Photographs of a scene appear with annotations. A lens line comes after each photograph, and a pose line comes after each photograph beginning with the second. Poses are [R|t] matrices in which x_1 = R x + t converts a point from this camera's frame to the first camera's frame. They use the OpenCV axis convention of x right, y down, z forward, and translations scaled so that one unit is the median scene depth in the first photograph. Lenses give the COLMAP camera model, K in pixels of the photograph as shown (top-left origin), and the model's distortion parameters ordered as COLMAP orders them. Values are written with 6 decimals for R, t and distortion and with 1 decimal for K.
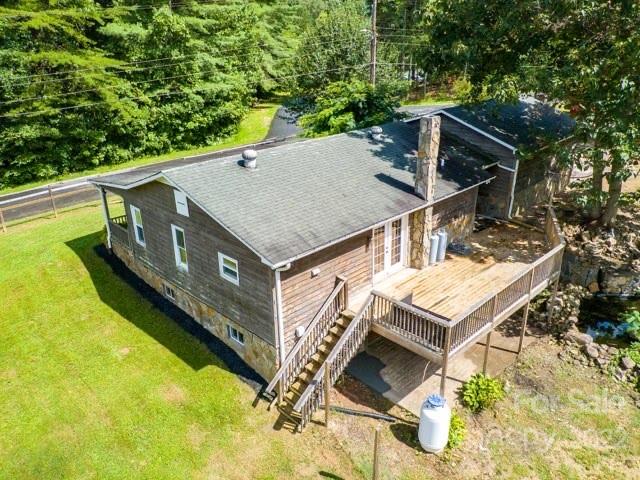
lens RADIAL K [[480.7, 0, 320.0], [0, 480.7, 240.0], [0, 0, 1]] dist [0.053663, -0.095471]
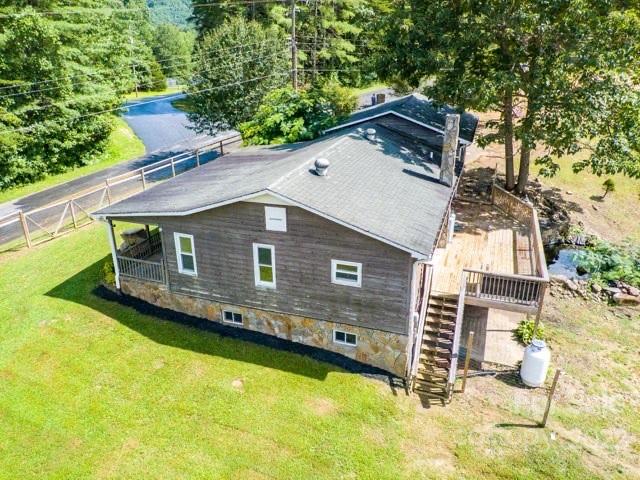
lens RADIAL K [[480.7, 0, 320.0], [0, 480.7, 240.0], [0, 0, 1]] dist [0.053663, -0.095471]
pose [[0.899793, -0.163014, 0.404721, -0.359475], [0.165244, 0.985806, 0.029686, -0.028173], [-0.403815, 0.040166, 0.913958, 0.044458]]
